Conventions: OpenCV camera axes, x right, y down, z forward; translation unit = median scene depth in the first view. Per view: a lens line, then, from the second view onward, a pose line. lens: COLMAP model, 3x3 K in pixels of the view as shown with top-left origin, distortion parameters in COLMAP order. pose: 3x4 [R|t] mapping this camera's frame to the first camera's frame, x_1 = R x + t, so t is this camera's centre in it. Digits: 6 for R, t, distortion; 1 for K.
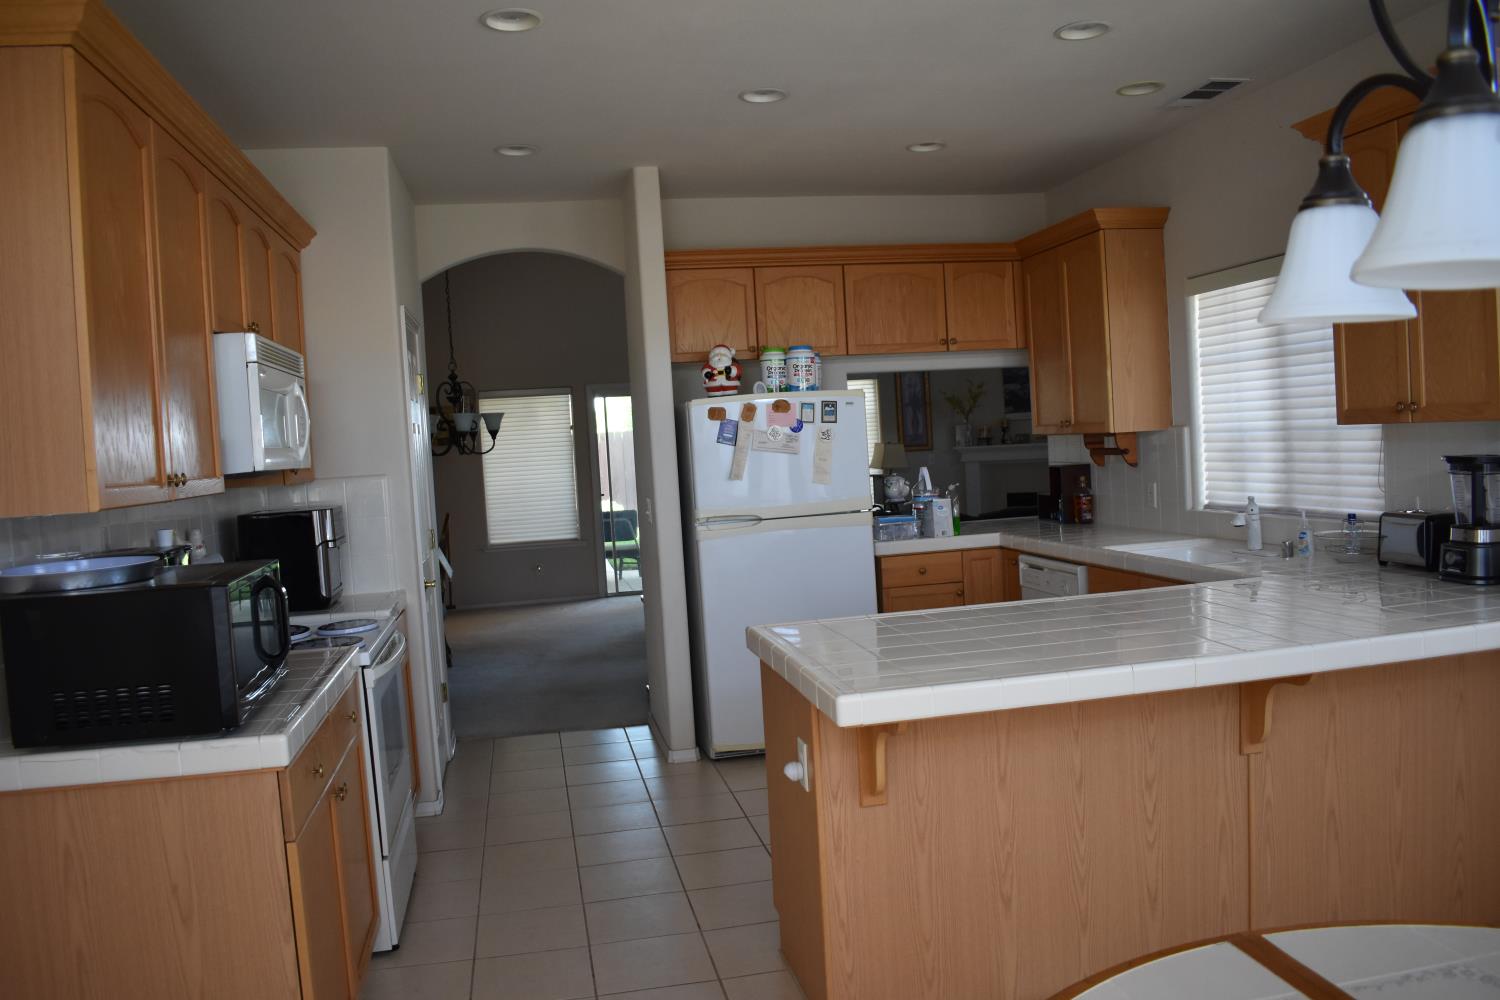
lens RADIAL K [[1194.1, 0, 759.0], [0, 1194.1, 500.0], [0, 0, 1]] dist [-0.066486, -0.004343]
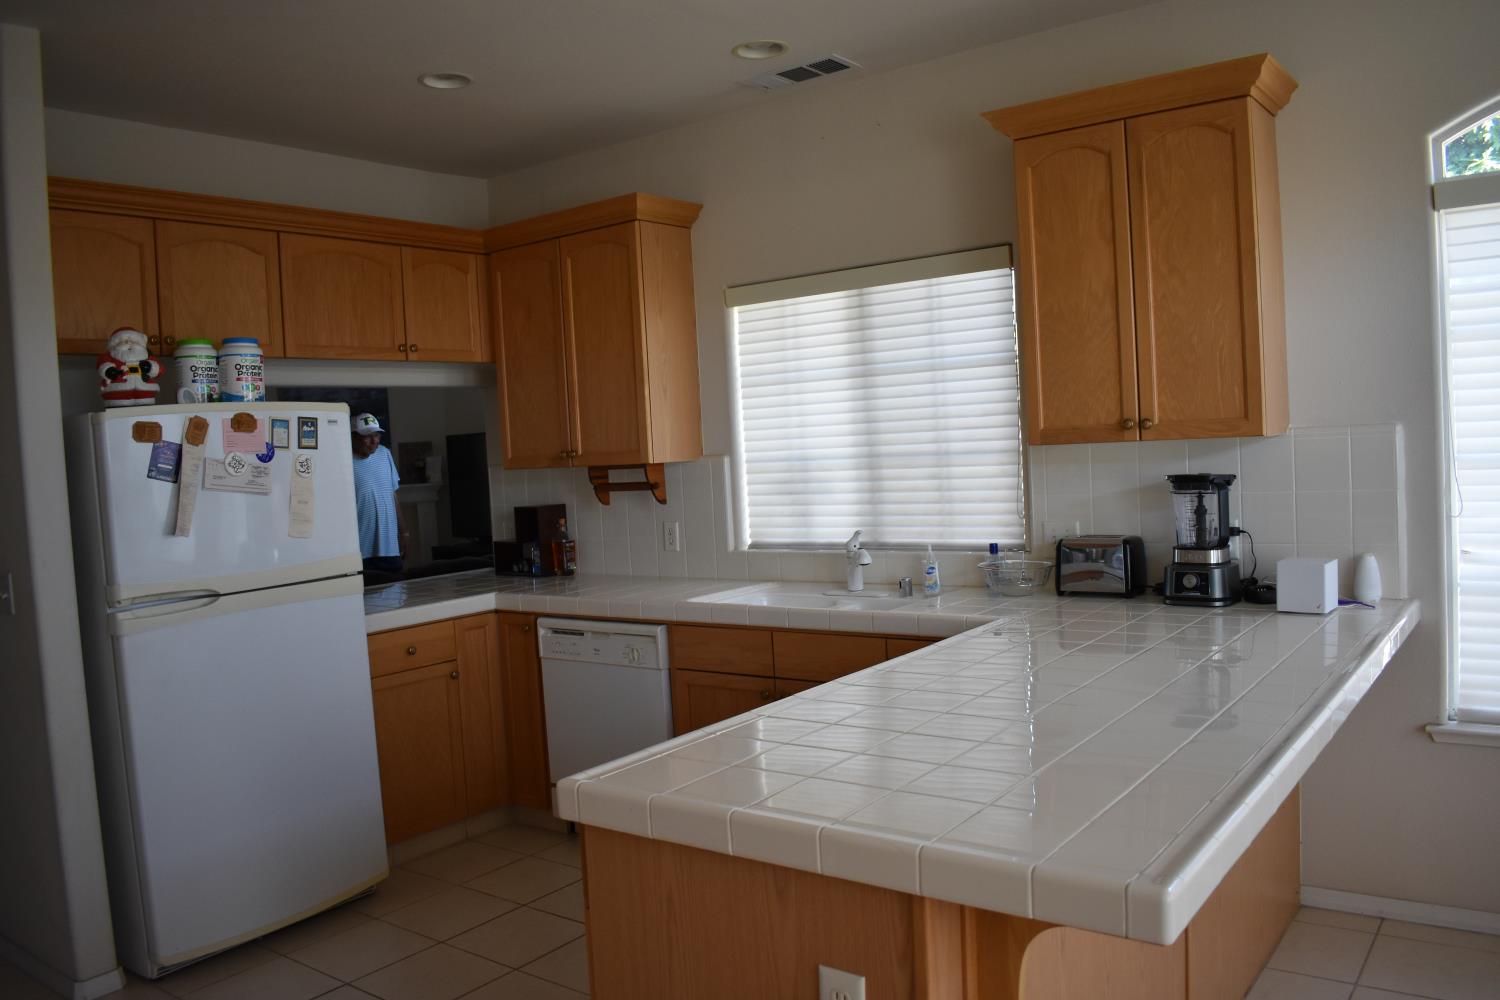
lens RADIAL K [[1194.1, 0, 759.0], [0, 1194.1, 500.0], [0, 0, 1]] dist [-0.066486, -0.004343]
pose [[0.751539, -0.016540, 0.659481, -0.199809], [0.046144, 0.998555, -0.027540, -0.004146], [-0.658072, 0.051128, 0.751217, 0.317753]]
